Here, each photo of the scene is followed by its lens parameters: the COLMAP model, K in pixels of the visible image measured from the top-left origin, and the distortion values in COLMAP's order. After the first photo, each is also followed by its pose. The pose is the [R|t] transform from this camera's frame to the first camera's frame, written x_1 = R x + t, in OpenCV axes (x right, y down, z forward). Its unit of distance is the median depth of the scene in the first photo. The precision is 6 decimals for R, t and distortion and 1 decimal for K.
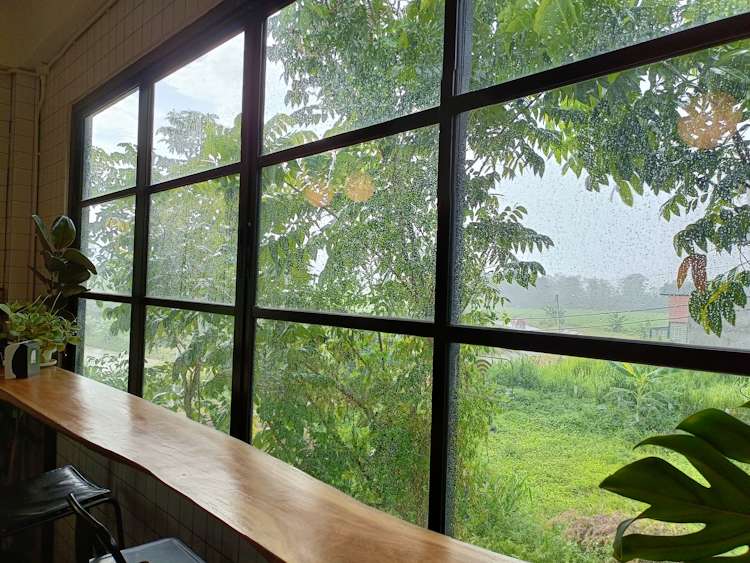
lens RADIAL K [[570.0, 0, 384.0], [0, 570.0, 291.4], [0, 0, 1]] dist [0.008335, -0.000125]
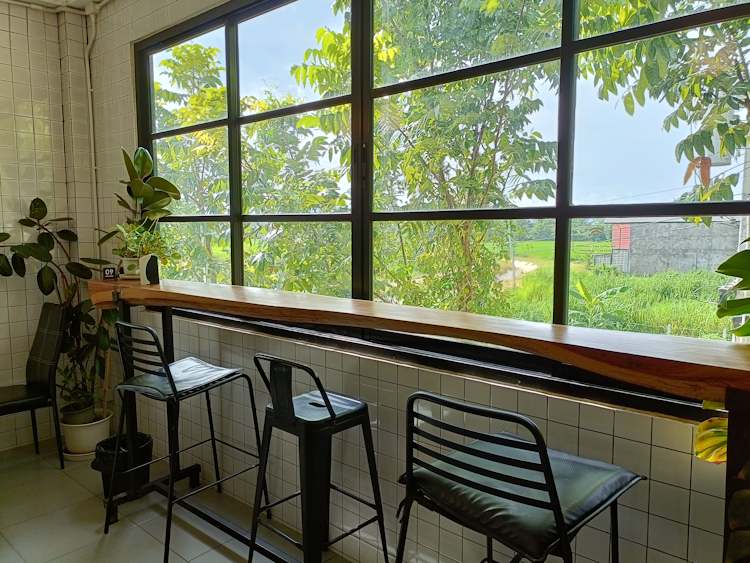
lens RADIAL K [[580.2, 0, 375.0], [0, 580.2, 281.5], [0, 0, 1]] dist [0.035817, -0.003208]
pose [[0.996277, -0.053368, 0.067708, -0.218826], [0.046452, 0.993912, 0.099909, 0.036358], [-0.072628, -0.096391, 0.992690, -0.206027]]
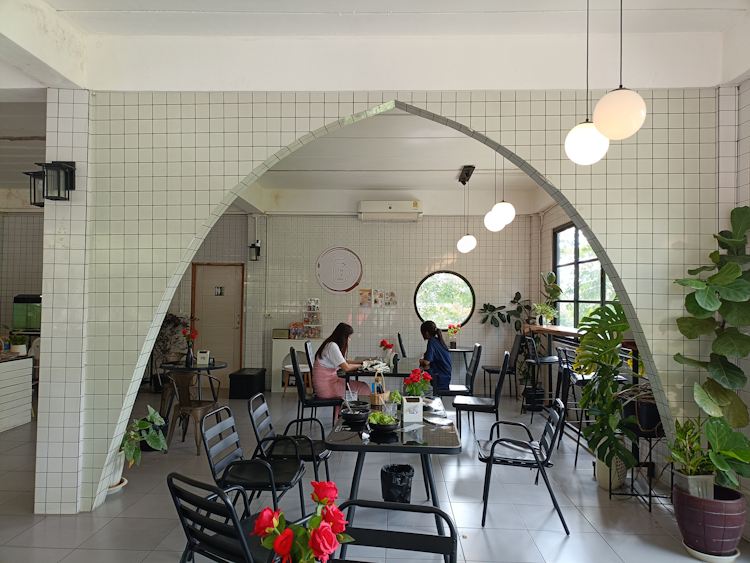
lens RADIAL K [[570.0, 0, 384.0], [0, 570.0, 291.4], [0, 0, 1]] dist [0.008335, -0.000125]
pose [[0.706106, -0.044946, -0.706679, 0.855162], [0.015148, 0.998714, -0.048385, 0.085766], [0.707944, 0.023460, 0.705878, -1.595541]]
